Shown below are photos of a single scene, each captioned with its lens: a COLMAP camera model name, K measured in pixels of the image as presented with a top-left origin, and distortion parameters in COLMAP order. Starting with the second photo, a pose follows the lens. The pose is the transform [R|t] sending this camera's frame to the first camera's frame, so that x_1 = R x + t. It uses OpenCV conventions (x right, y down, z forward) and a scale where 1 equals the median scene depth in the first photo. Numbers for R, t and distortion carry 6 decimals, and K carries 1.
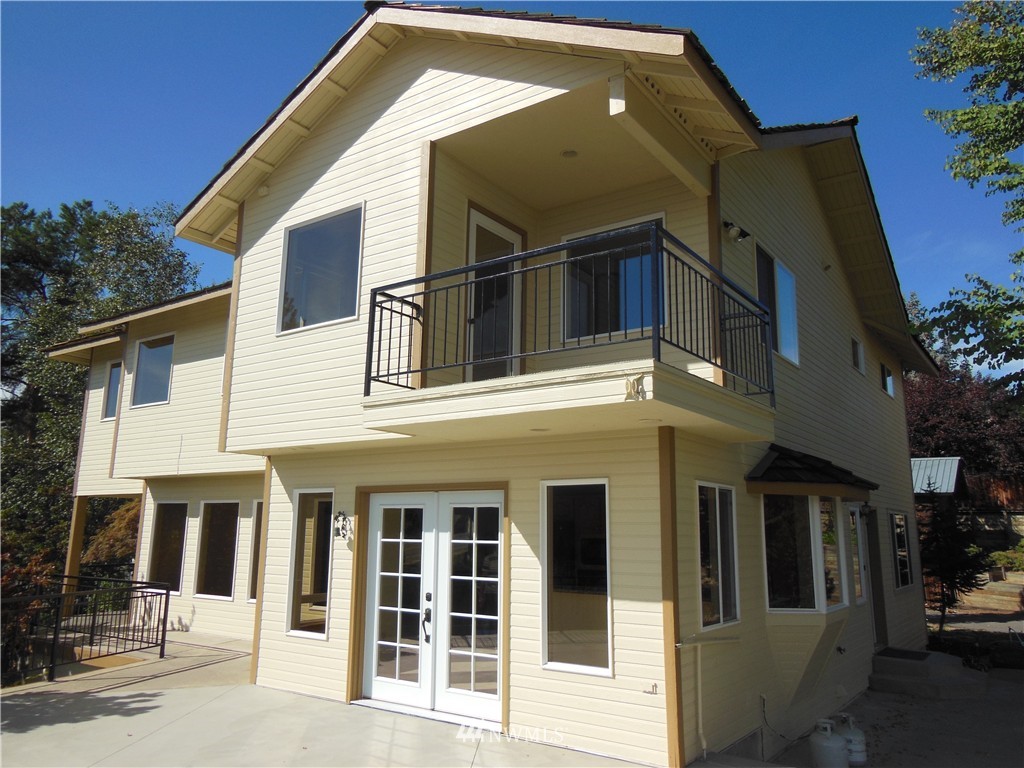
lens RADIAL K [[744.6, 0, 518.4], [0, 744.6, 380.9], [0, 0, 1]] dist [-0.013974, 0.042399]
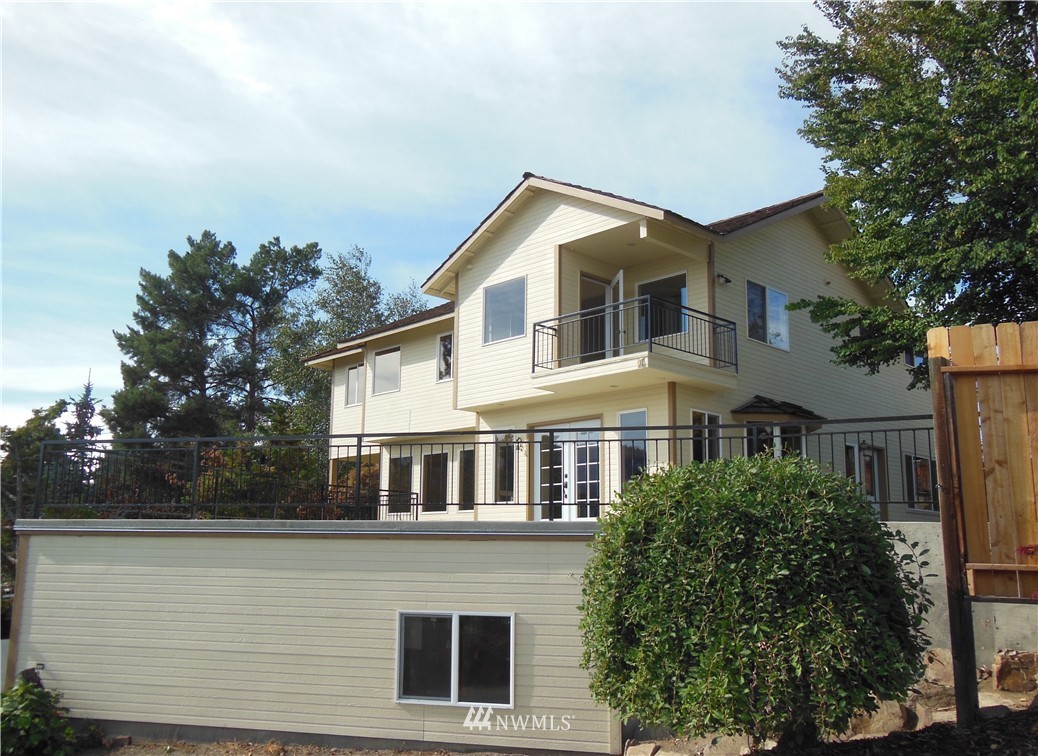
lens RADIAL K [[932.8, 0, 519.0], [0, 932.8, 378.0], [0, 0, 1]] dist [-0.004482, -0.000438]
pose [[0.983567, -0.035566, -0.177008, 0.201051], [0.034509, 0.999363, -0.009044, 0.049553], [0.177217, 0.002787, 0.984168, -1.437116]]
